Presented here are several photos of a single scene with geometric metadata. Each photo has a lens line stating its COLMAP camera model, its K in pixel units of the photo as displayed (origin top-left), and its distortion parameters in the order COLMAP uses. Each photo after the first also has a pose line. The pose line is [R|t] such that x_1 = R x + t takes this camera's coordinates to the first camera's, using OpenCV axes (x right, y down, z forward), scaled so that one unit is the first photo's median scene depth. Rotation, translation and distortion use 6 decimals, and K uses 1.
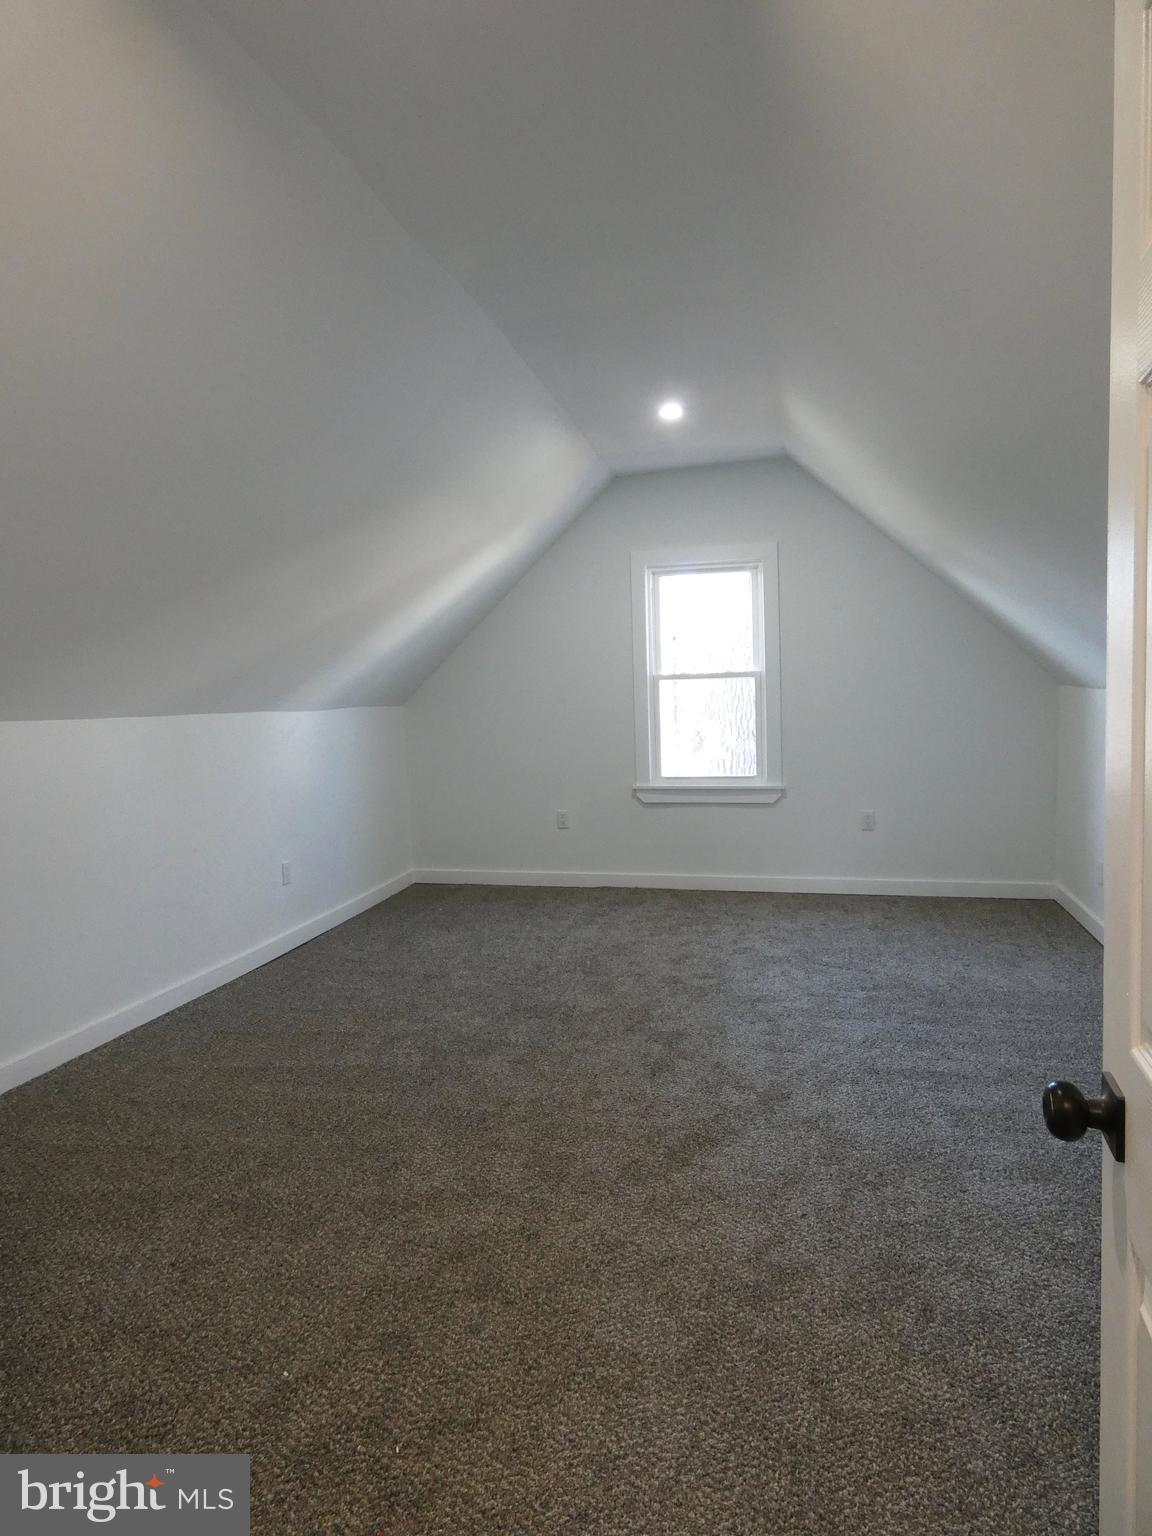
lens RADIAL K [[921.4, 0, 576.0], [0, 921.4, 768.0], [0, 0, 1]] dist [-0.001732, 0.000263]
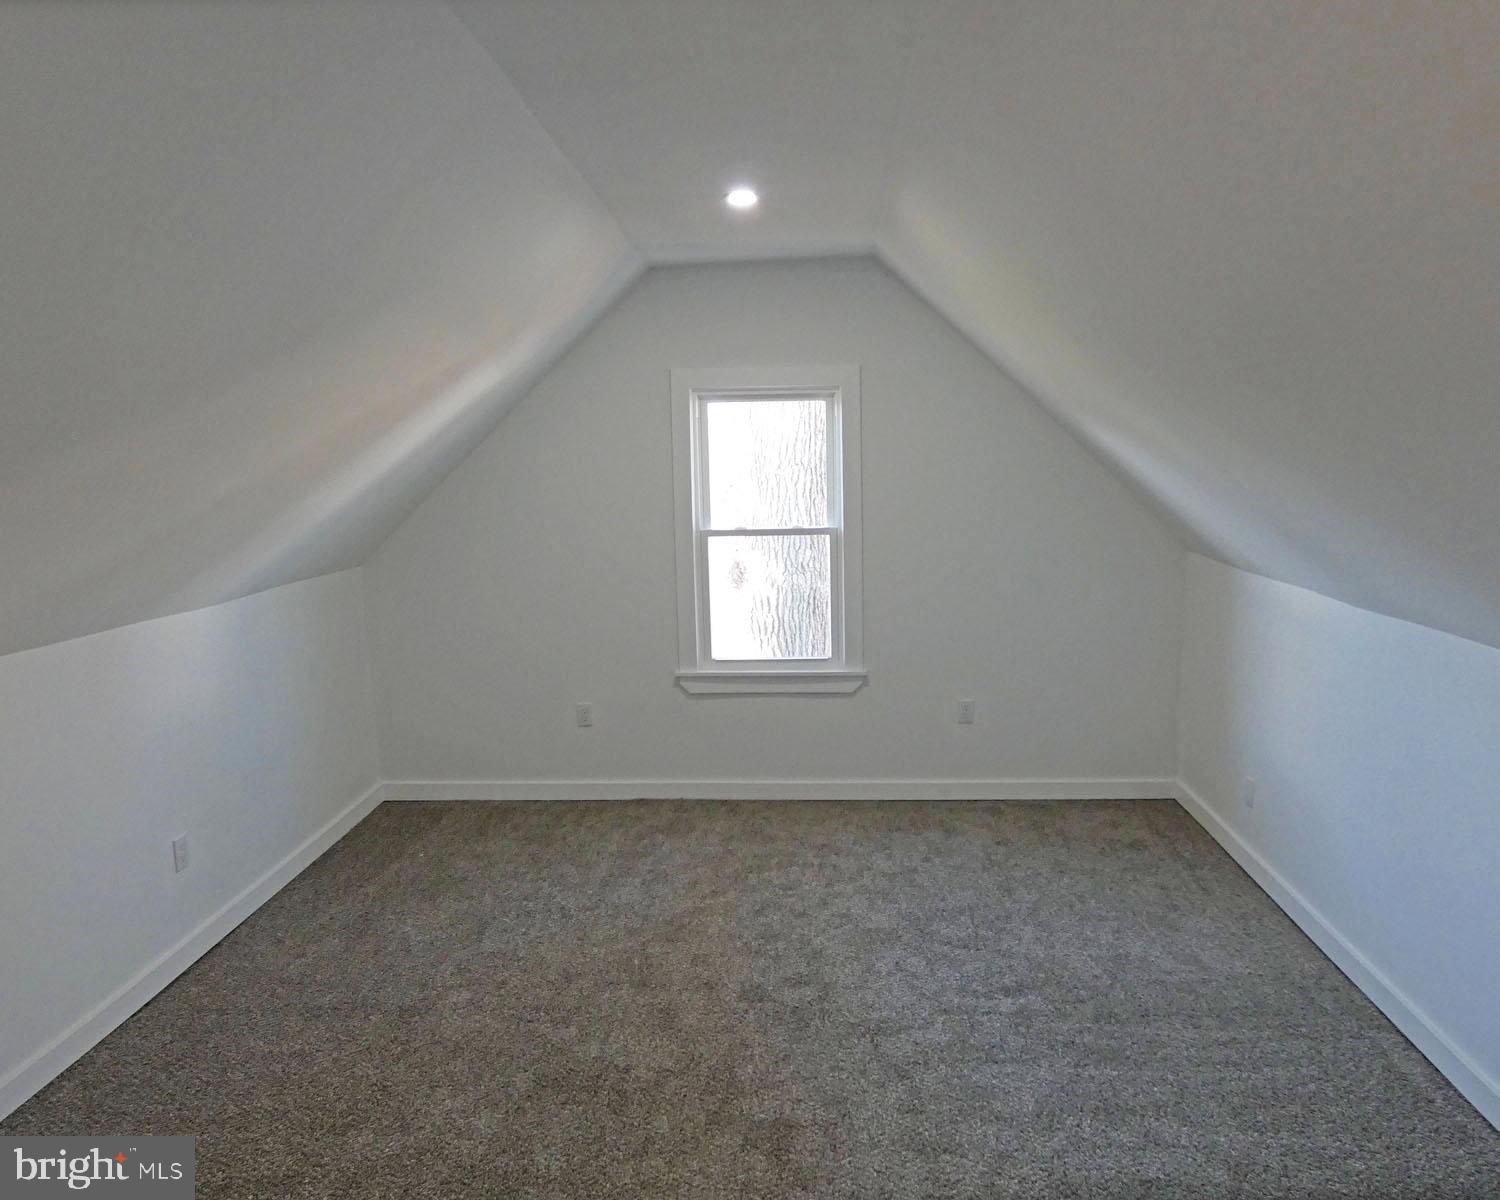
lens RADIAL K [[972.8, 0, 767.2], [0, 972.8, 592.7], [0, 0, 1]] dist [-0.013302, 0.025178]
pose [[0.979962, -0.020424, 0.198137, -0.028708], [0.008564, 0.998129, 0.060533, -0.115495], [-0.199003, -0.057623, 0.978303, 0.221984]]
